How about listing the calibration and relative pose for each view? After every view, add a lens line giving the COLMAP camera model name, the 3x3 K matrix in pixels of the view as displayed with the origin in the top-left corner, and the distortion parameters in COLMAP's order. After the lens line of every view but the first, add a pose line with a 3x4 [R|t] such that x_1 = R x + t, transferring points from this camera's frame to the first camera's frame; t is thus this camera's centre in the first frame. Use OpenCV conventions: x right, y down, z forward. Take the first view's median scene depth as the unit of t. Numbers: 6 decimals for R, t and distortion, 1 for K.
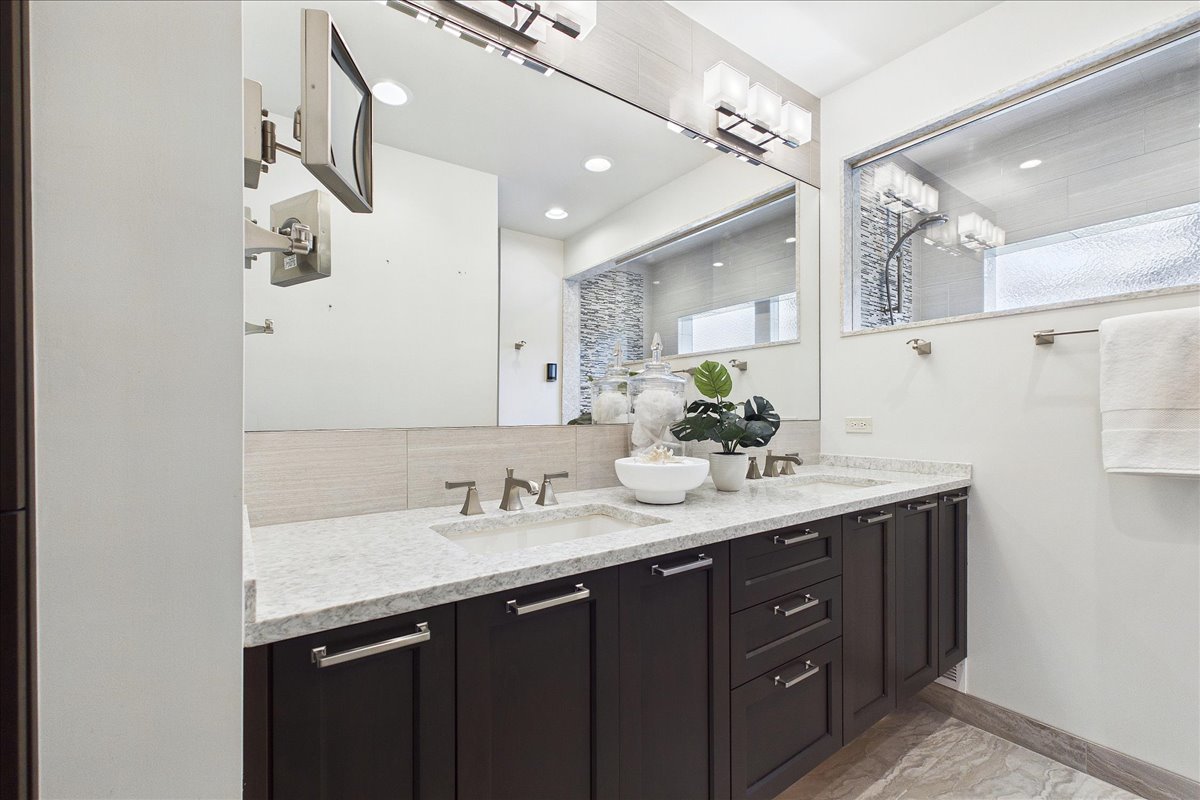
lens RADIAL K [[500.8, 0, 601.2], [0, 500.8, 410.3], [0, 0, 1]] dist [0.002276, -0.000027]
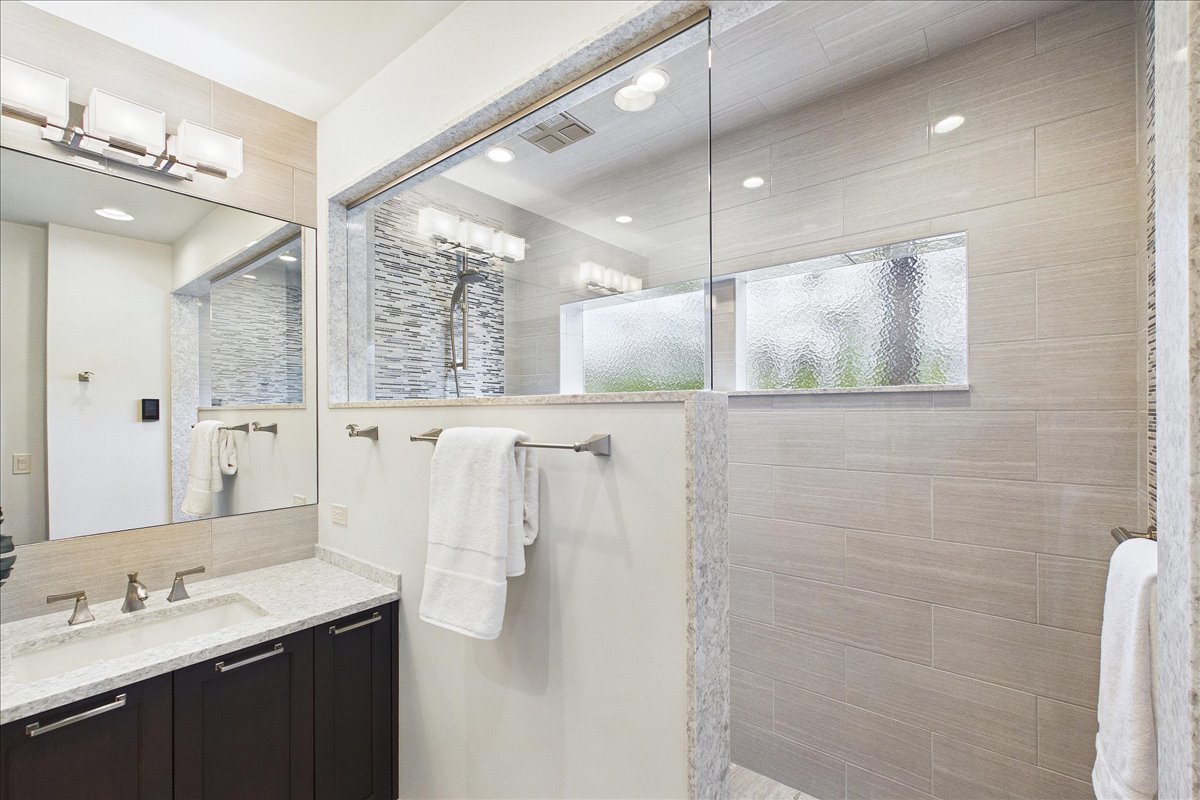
lens RADIAL K [[507.2, 0, 601.2], [0, 507.2, 408.9], [0, 0, 1]] dist [0.000960, -0.000054]
pose [[0.960694, 0.000674, 0.277607, 0.533089], [-0.000513, 1.000000, -0.000651, -0.113224], [-0.277608, 0.000483, 0.960694, 0.043183]]
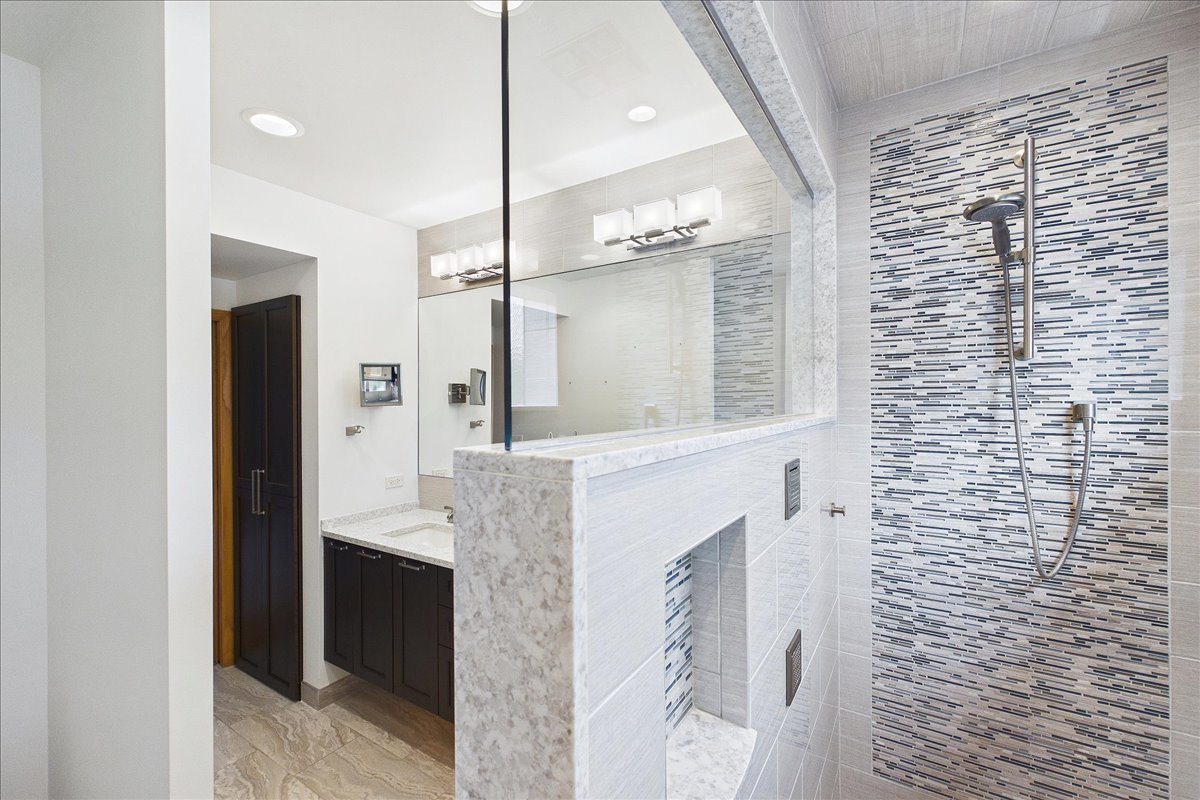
lens RADIAL K [[507.2, 0, 601.2], [0, 507.2, 408.9], [0, 0, 1]] dist [0.000960, -0.000054]
pose [[0.369305, 0.014408, -0.929197, 0.871335], [0.004992, 0.999835, 0.017487, -0.138921], [0.929295, -0.011096, 0.369172, 0.326004]]
